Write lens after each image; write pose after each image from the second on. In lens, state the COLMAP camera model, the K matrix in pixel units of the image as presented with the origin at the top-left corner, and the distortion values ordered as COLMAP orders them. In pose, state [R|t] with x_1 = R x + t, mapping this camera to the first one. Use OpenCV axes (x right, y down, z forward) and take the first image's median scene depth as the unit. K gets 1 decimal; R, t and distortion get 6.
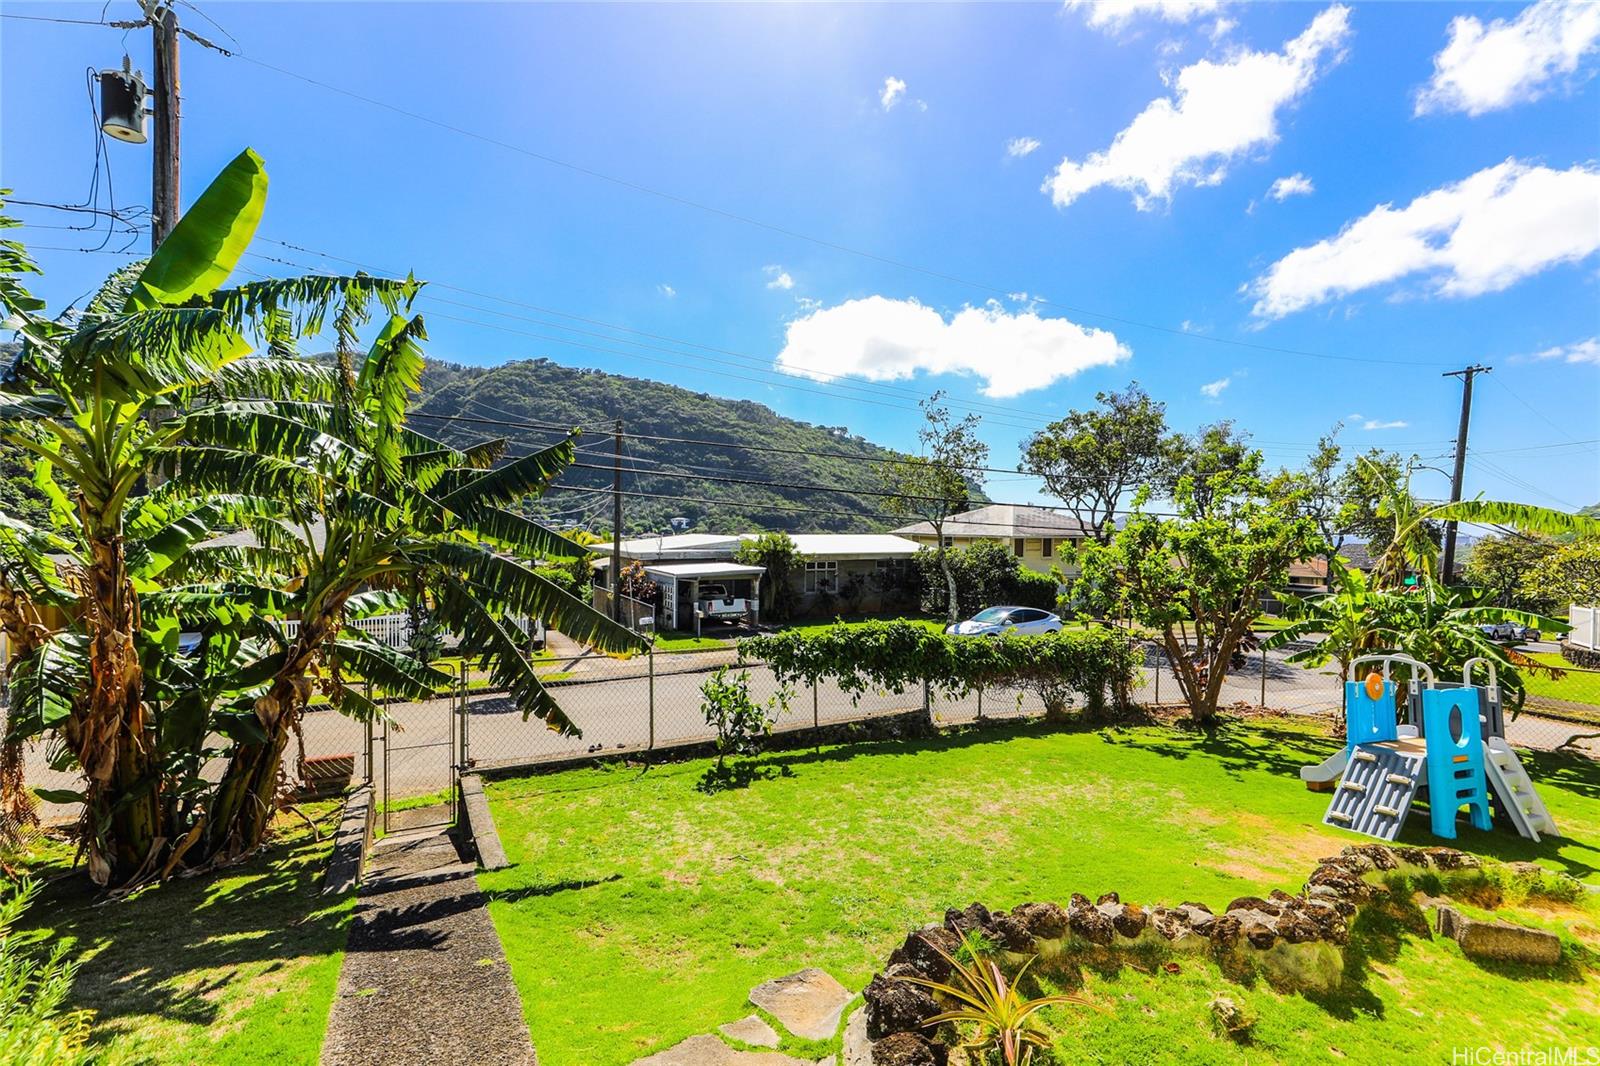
lens RADIAL K [[734.2, 0, 809.6], [0, 734.2, 553.9], [0, 0, 1]] dist [-0.035459, 0.015083]
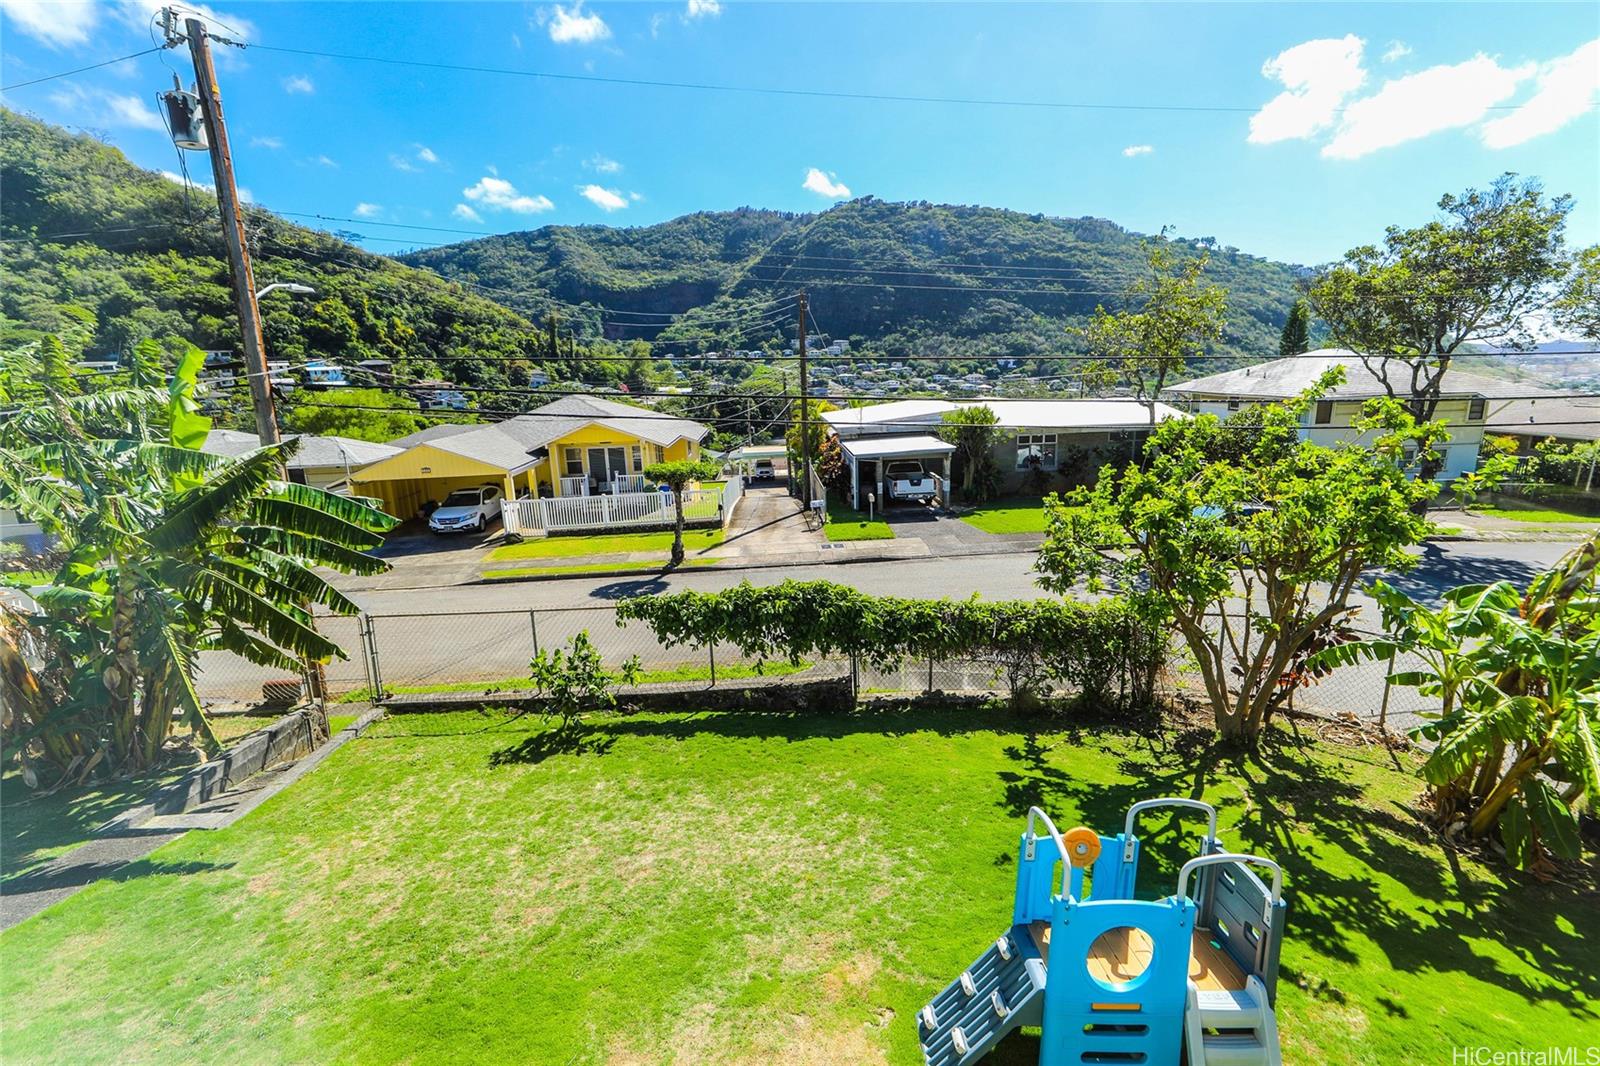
lens RADIAL K [[740.8, 0, 809.9], [0, 740.8, 532.4], [0, 0, 1]] dist [-0.010783, 0.001121]
pose [[0.906332, 0.056411, -0.418784, 0.183076], [0.021193, 0.983734, 0.178378, -0.048065], [0.422034, -0.170545, 0.890394, 0.078615]]
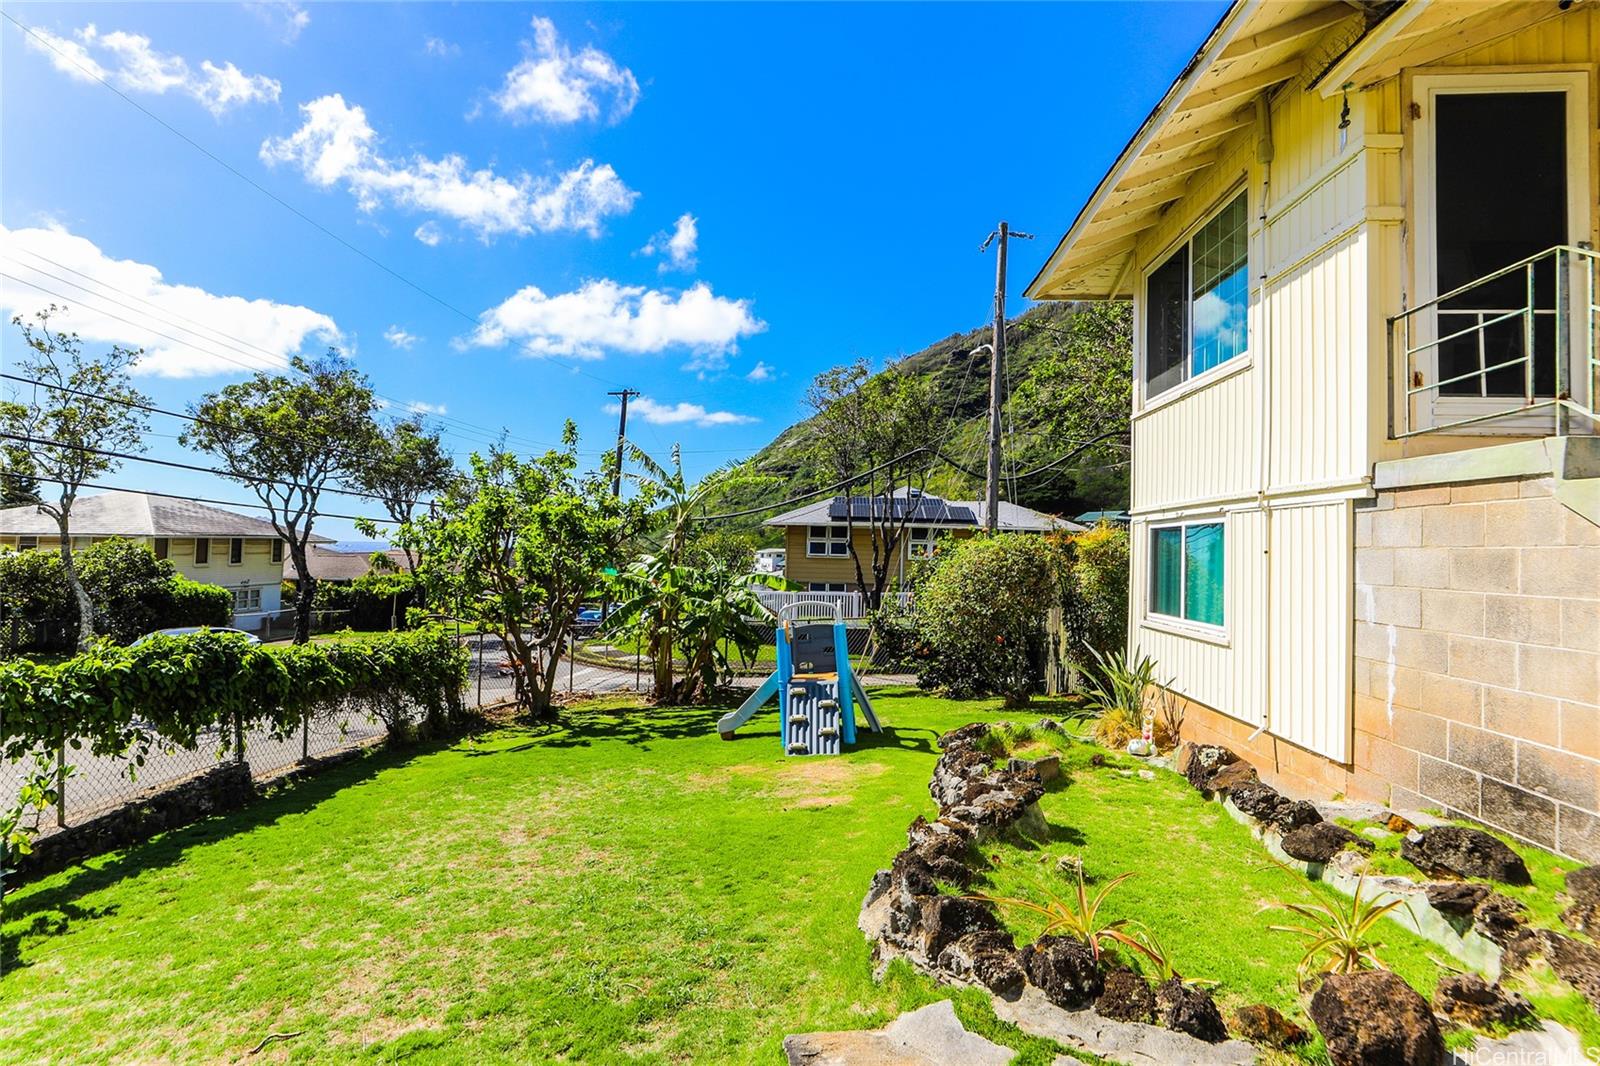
lens RADIAL K [[827.0, 0, 767.6], [0, 827.0, 536.6], [0, 0, 1]] dist [-0.015000, -0.000003]
pose [[0.547982, 0.002417, 0.836487, -0.077182], [0.028707, 0.999352, -0.021693, 0.013789], [-0.835998, 0.035901, 0.547558, 0.068741]]
